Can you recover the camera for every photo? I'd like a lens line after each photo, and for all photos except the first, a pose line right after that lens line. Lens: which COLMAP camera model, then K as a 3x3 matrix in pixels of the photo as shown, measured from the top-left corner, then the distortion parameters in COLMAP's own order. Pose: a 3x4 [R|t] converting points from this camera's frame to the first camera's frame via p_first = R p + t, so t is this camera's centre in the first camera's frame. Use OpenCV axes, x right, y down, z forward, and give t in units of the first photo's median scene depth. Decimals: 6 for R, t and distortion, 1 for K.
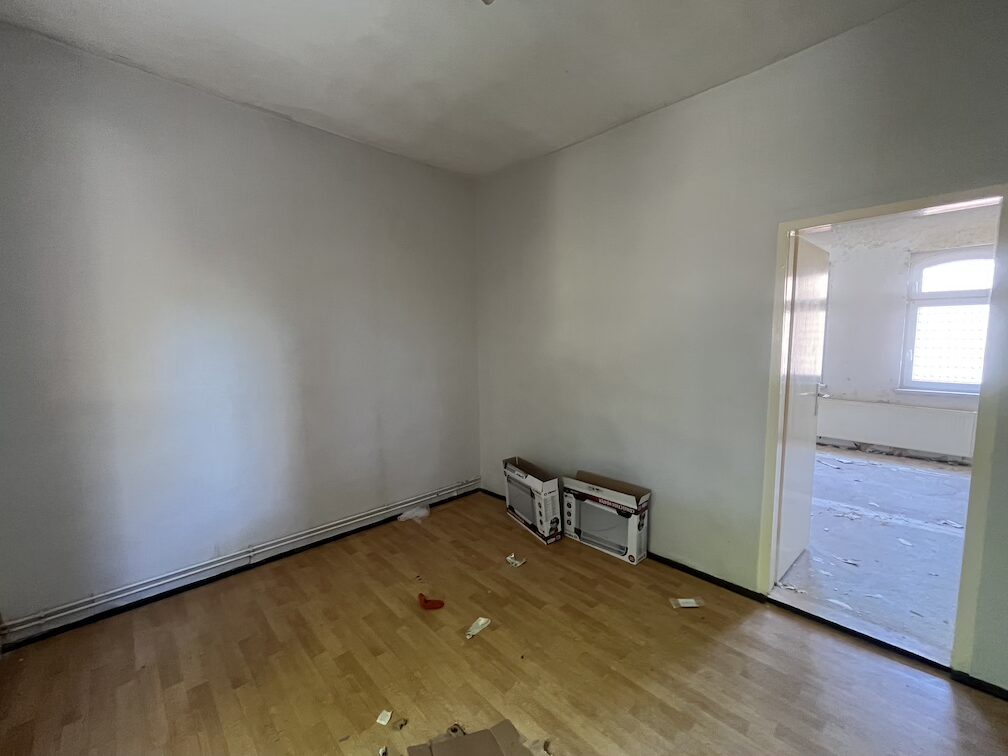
lens RADIAL K [[409.7, 0, 508.2], [0, 409.7, 376.3], [0, 0, 1]] dist [-0.000392, -0.000898]
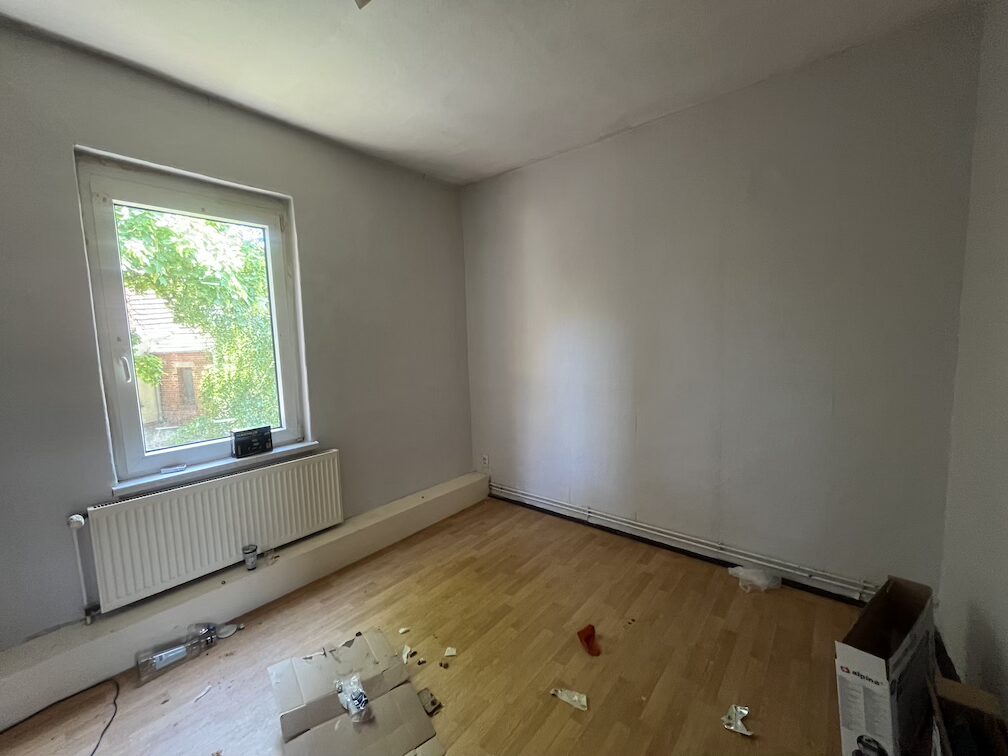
lens RADIAL K [[409.7, 0, 511.5], [0, 409.7, 378.5], [0, 0, 1]] dist [-0.000392, -0.000898]
pose [[0.121603, 0.097331, -0.987795, 0.615106], [-0.066917, 0.993720, 0.089677, -0.077033], [0.990320, 0.055196, 0.127353, 0.702571]]
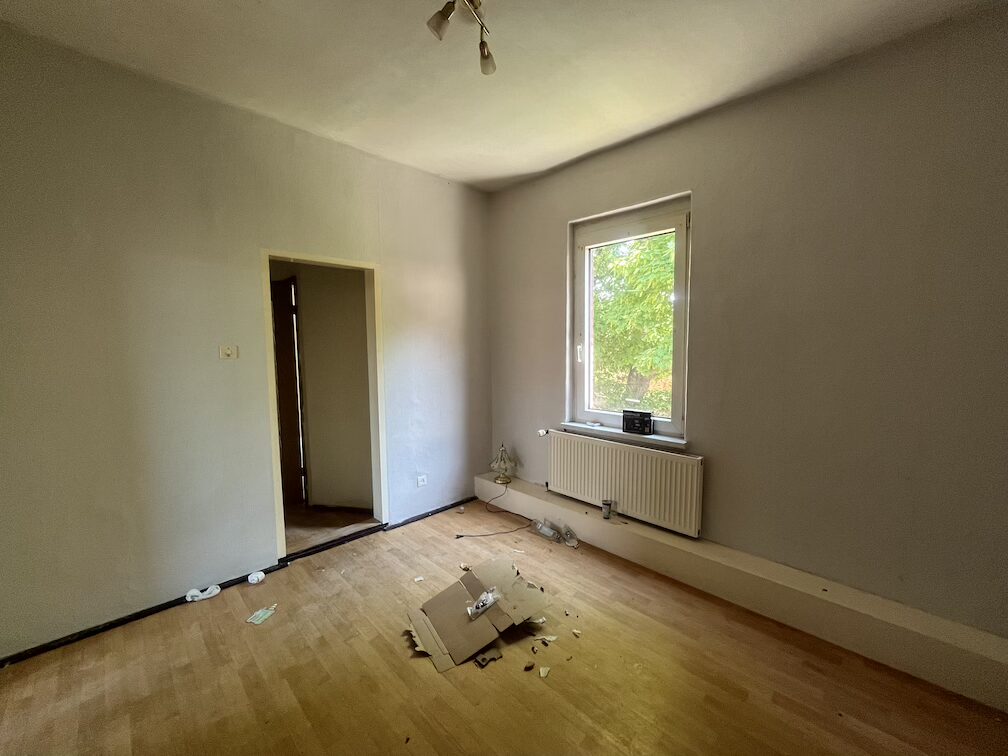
lens RADIAL K [[409.7, 0, 503.8], [0, 409.7, 377.0], [0, 0, 1]] dist [-0.000392, -0.000898]
pose [[-0.999943, 0.010593, 0.000911, -0.140397], [0.010584, 0.983609, 0.180004, -0.142841], [0.001010, 0.180004, -0.983665, 1.429684]]
